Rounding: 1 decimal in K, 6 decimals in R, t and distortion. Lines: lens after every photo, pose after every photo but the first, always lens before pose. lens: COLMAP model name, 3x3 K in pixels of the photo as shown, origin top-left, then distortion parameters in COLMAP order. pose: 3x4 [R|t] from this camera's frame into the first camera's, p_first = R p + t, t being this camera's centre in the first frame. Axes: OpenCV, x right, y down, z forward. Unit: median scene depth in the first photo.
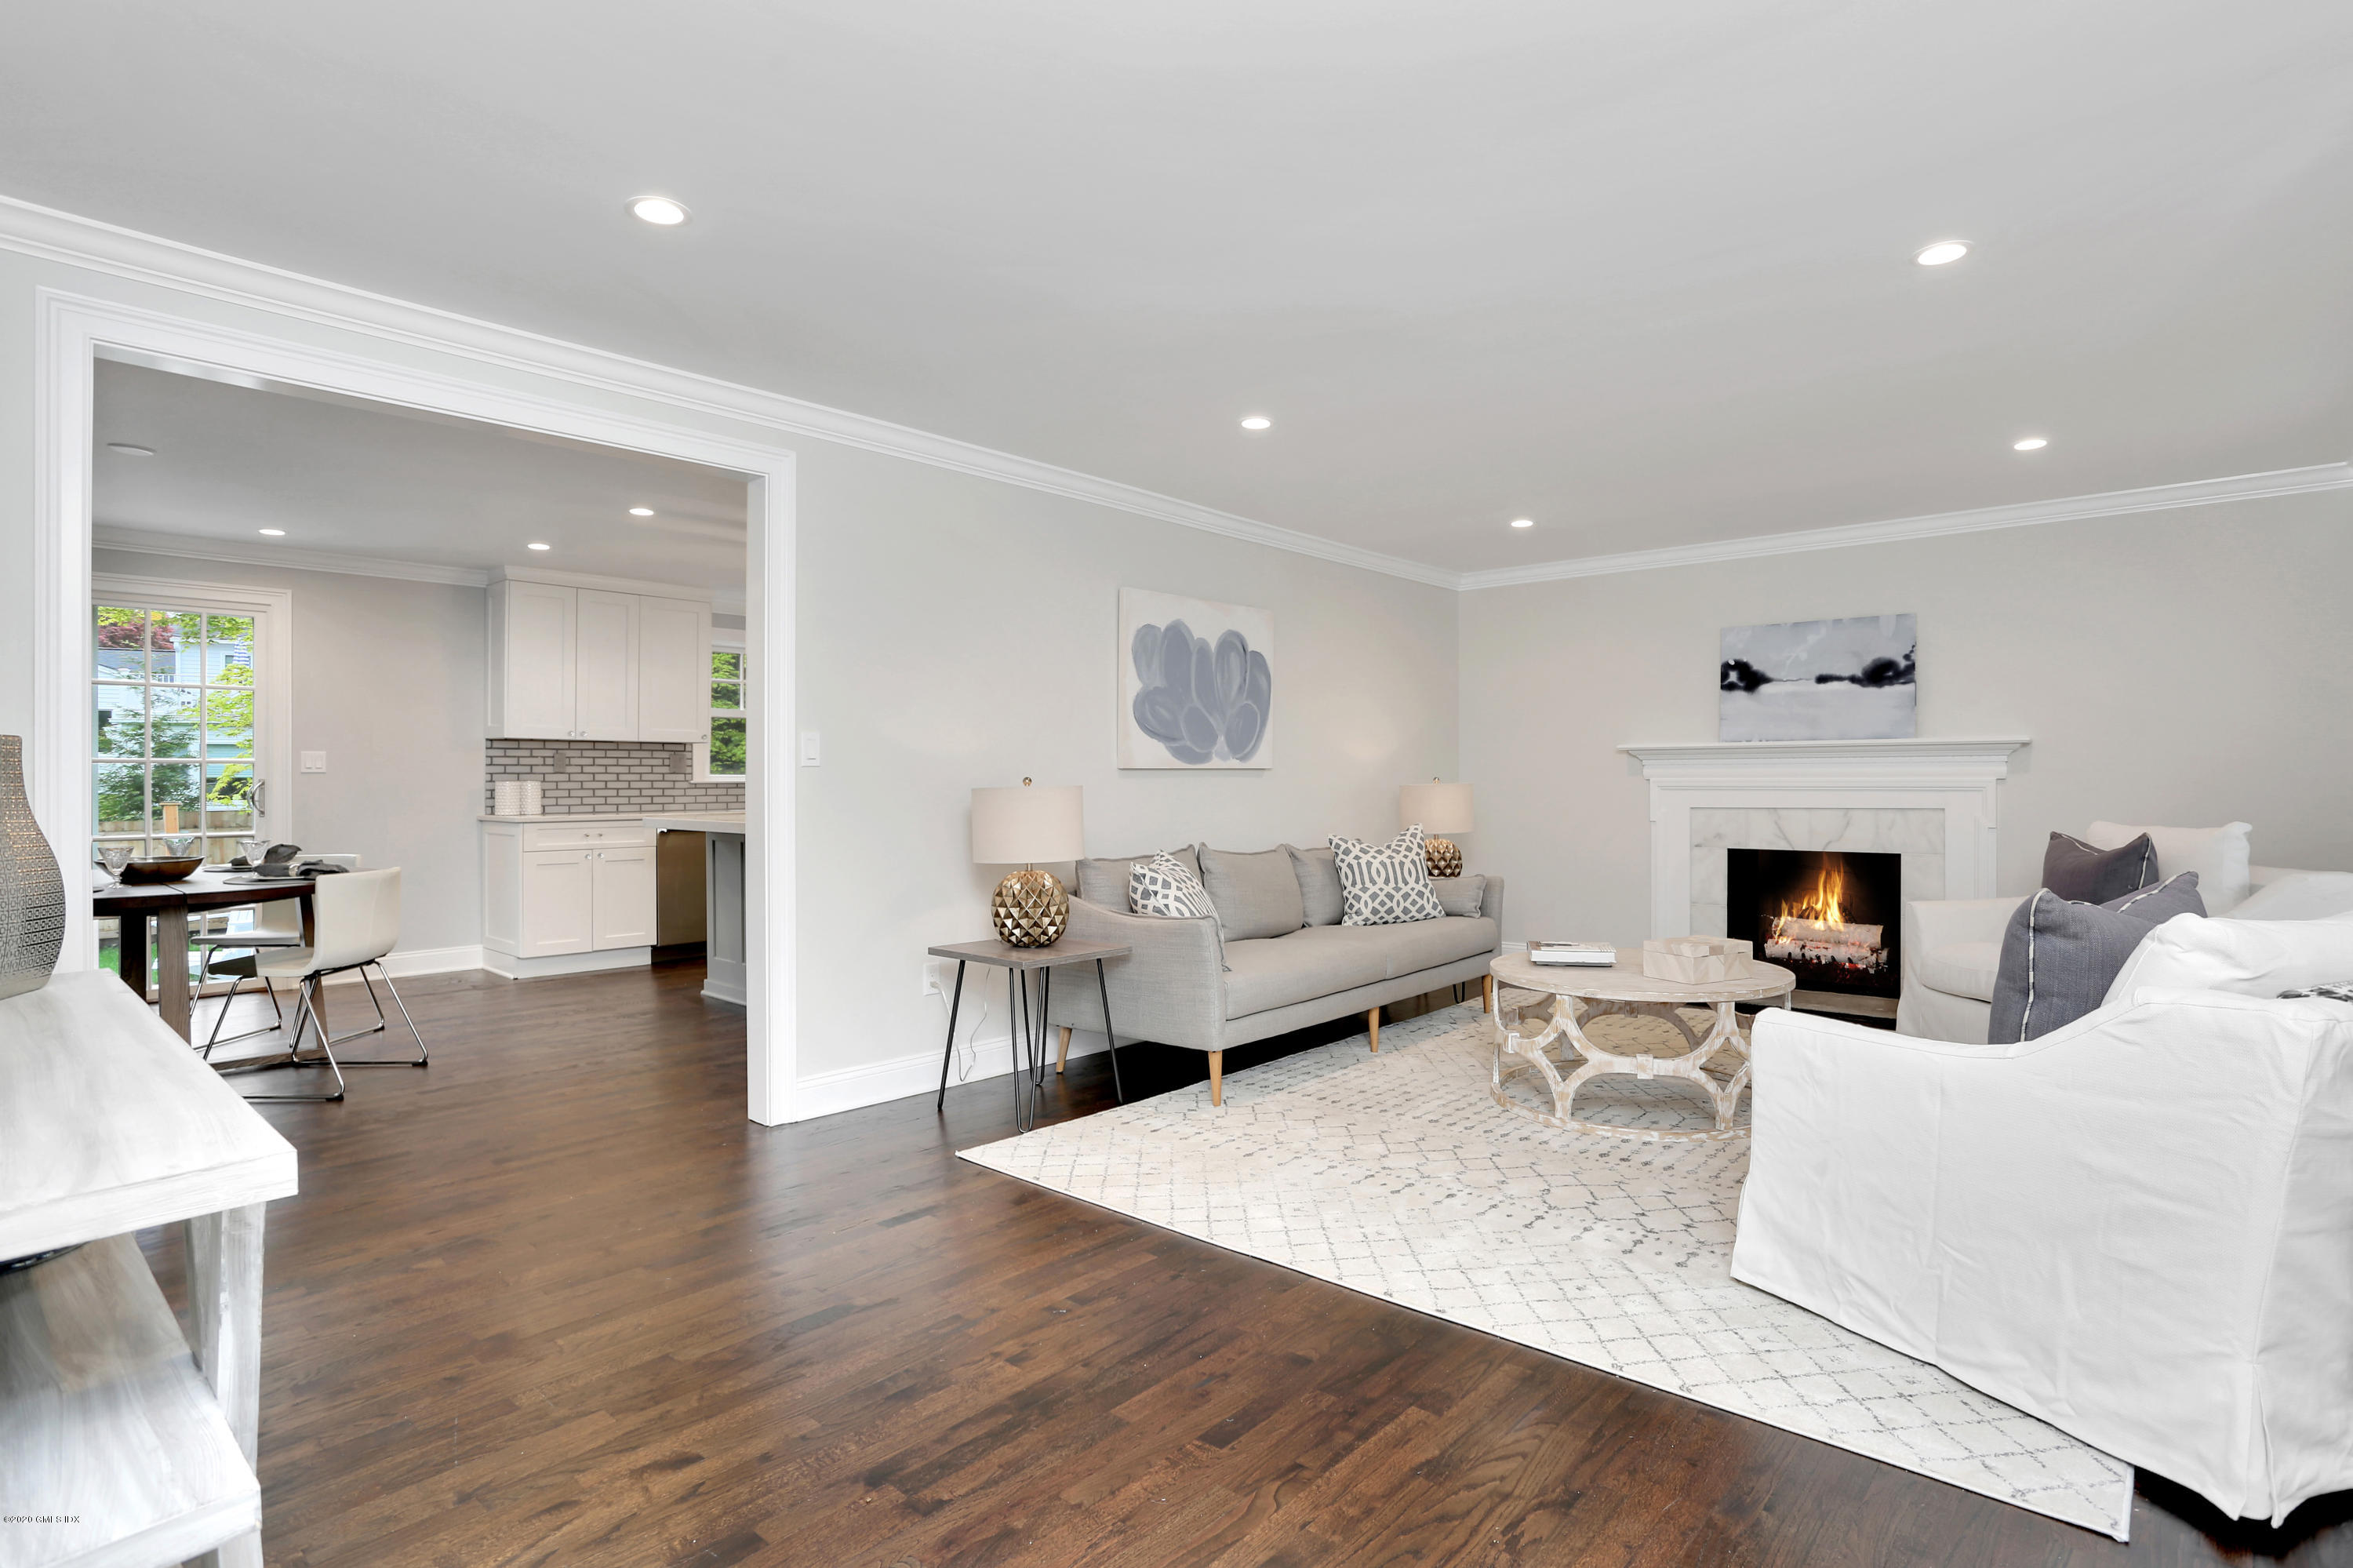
lens RADIAL K [[1180.0, 0, 1161.7], [0, 1180.0, 774.0], [0, 0, 1]] dist [-0.082677, 0.029735]
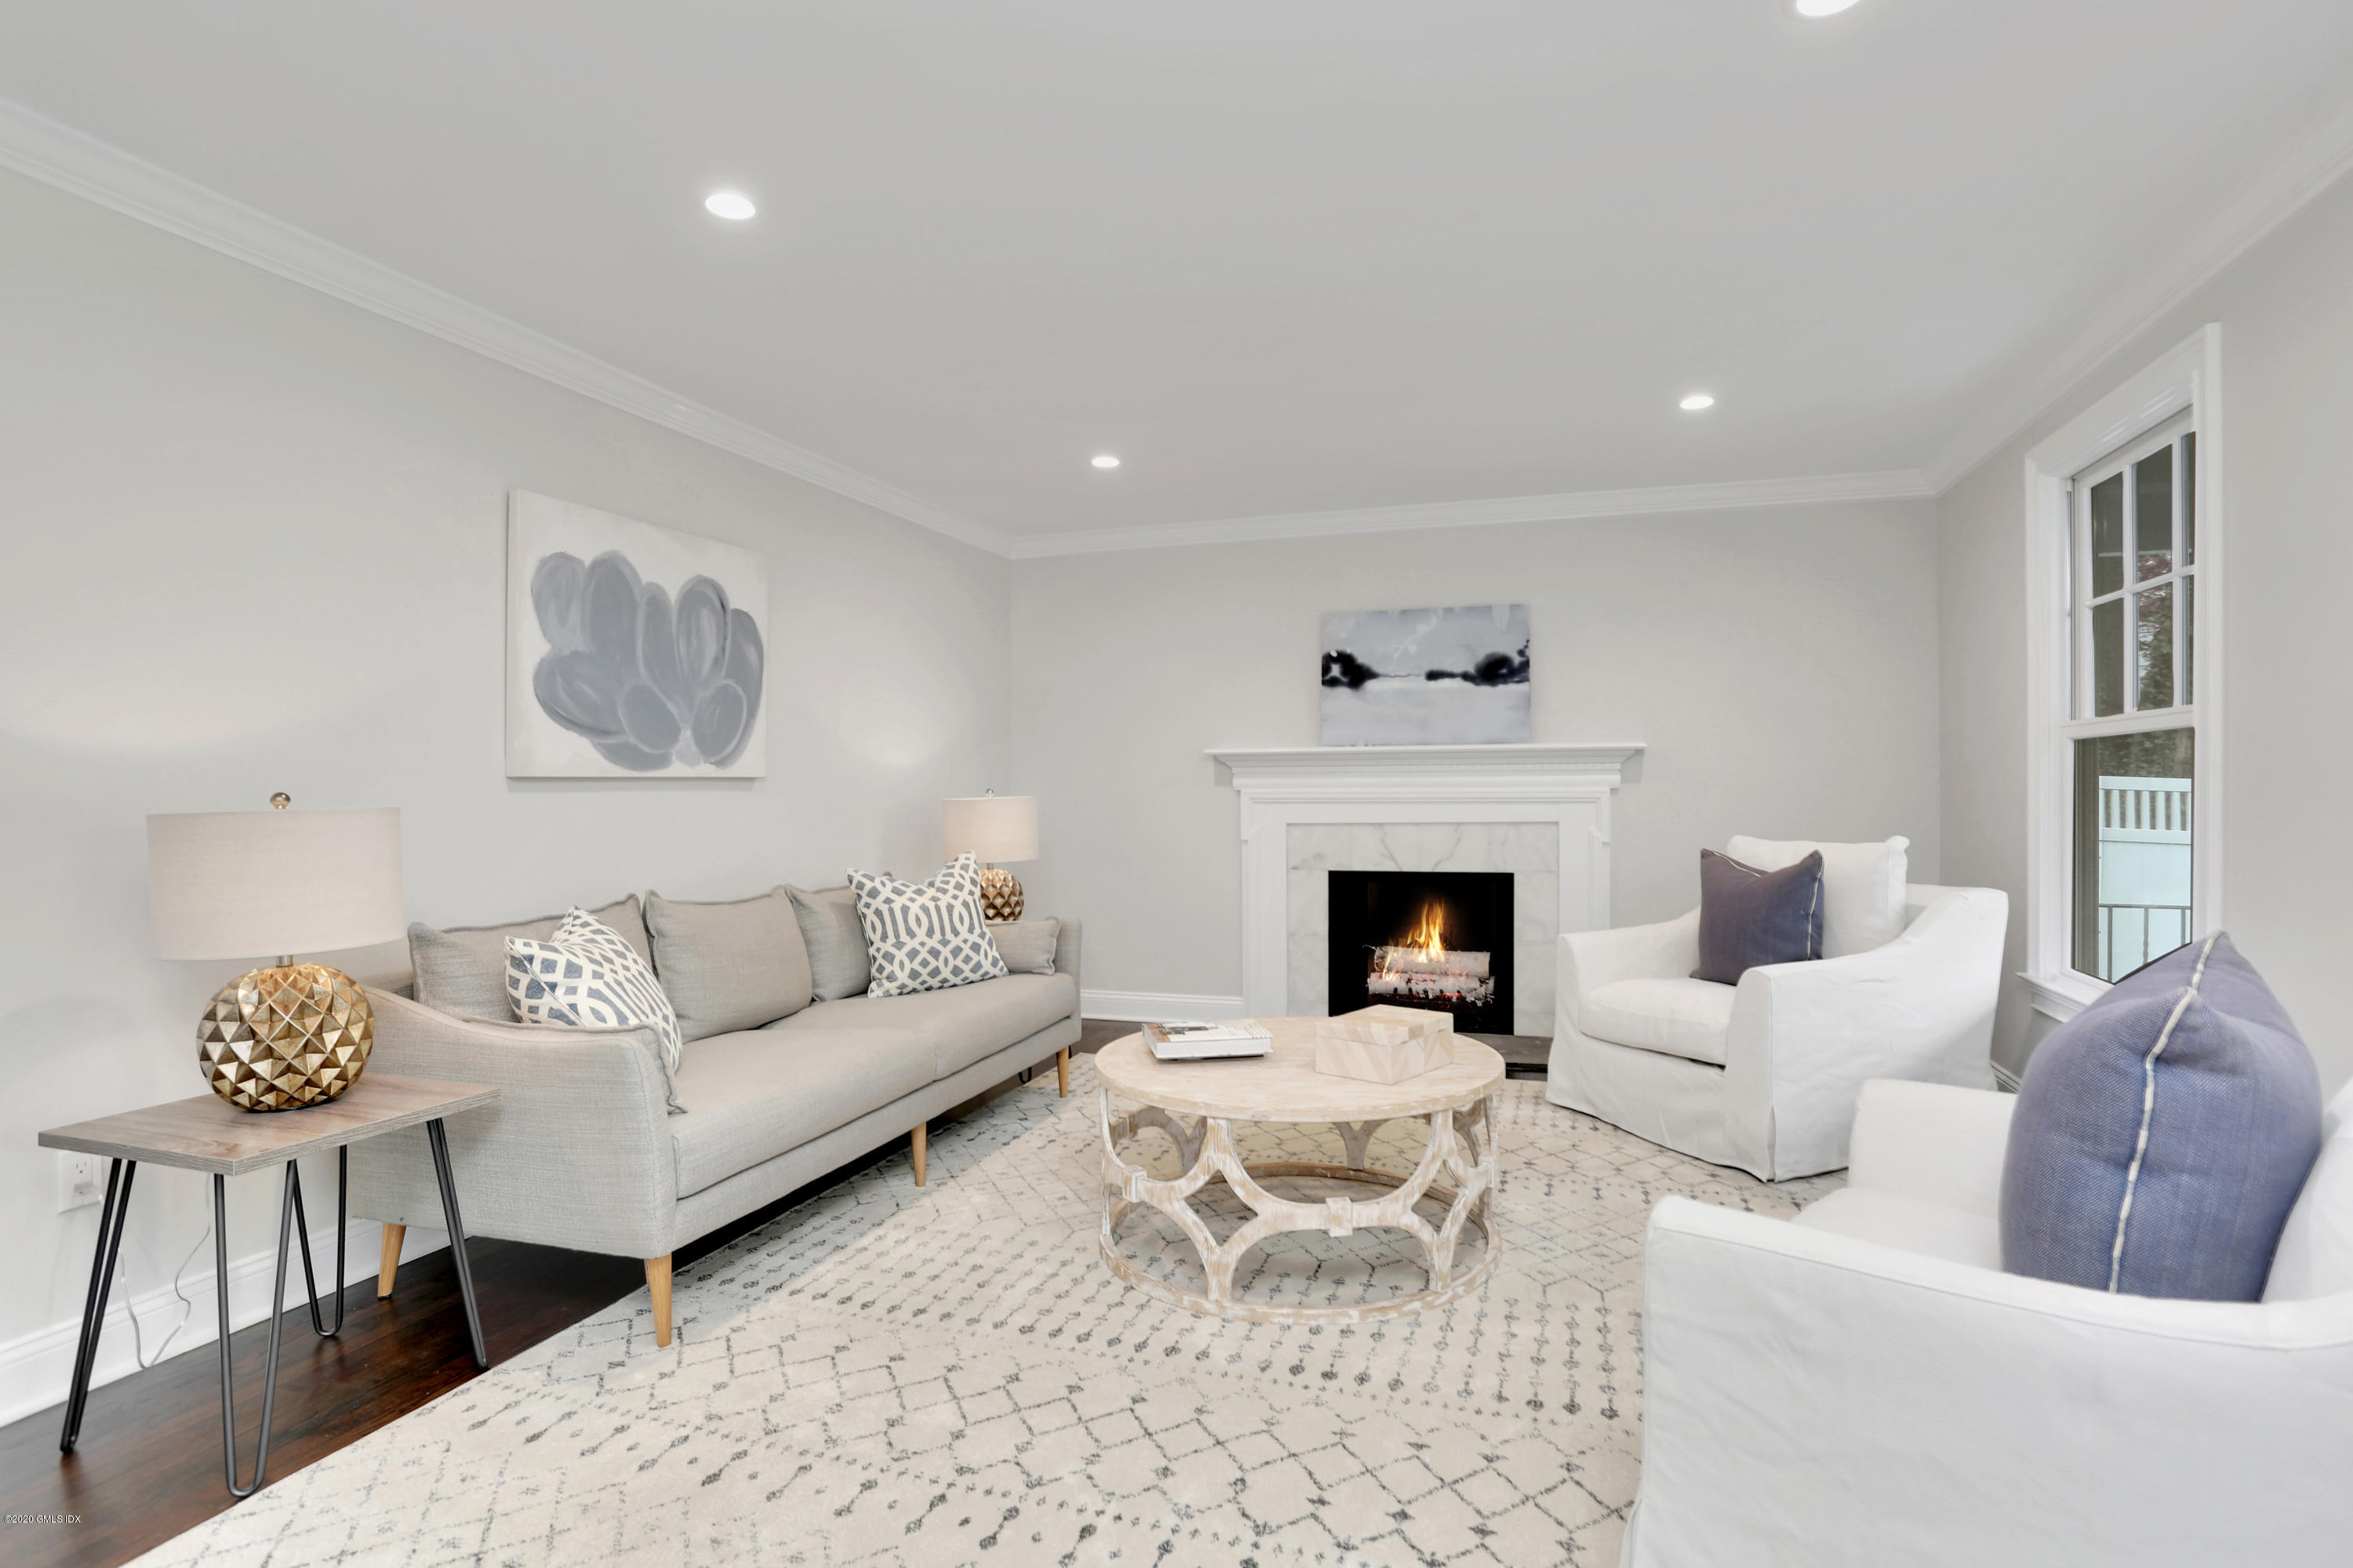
lens RADIAL K [[1186.8, 0, 1201.1], [0, 1186.8, 790.7], [0, 0, 1]] dist [-0.064176, 0.028345]
pose [[0.906855, -0.003950, 0.421425, 0.043564], [0.001543, 0.999980, 0.006054, -0.000634], [-0.421441, -0.004840, 0.906843, 0.326177]]
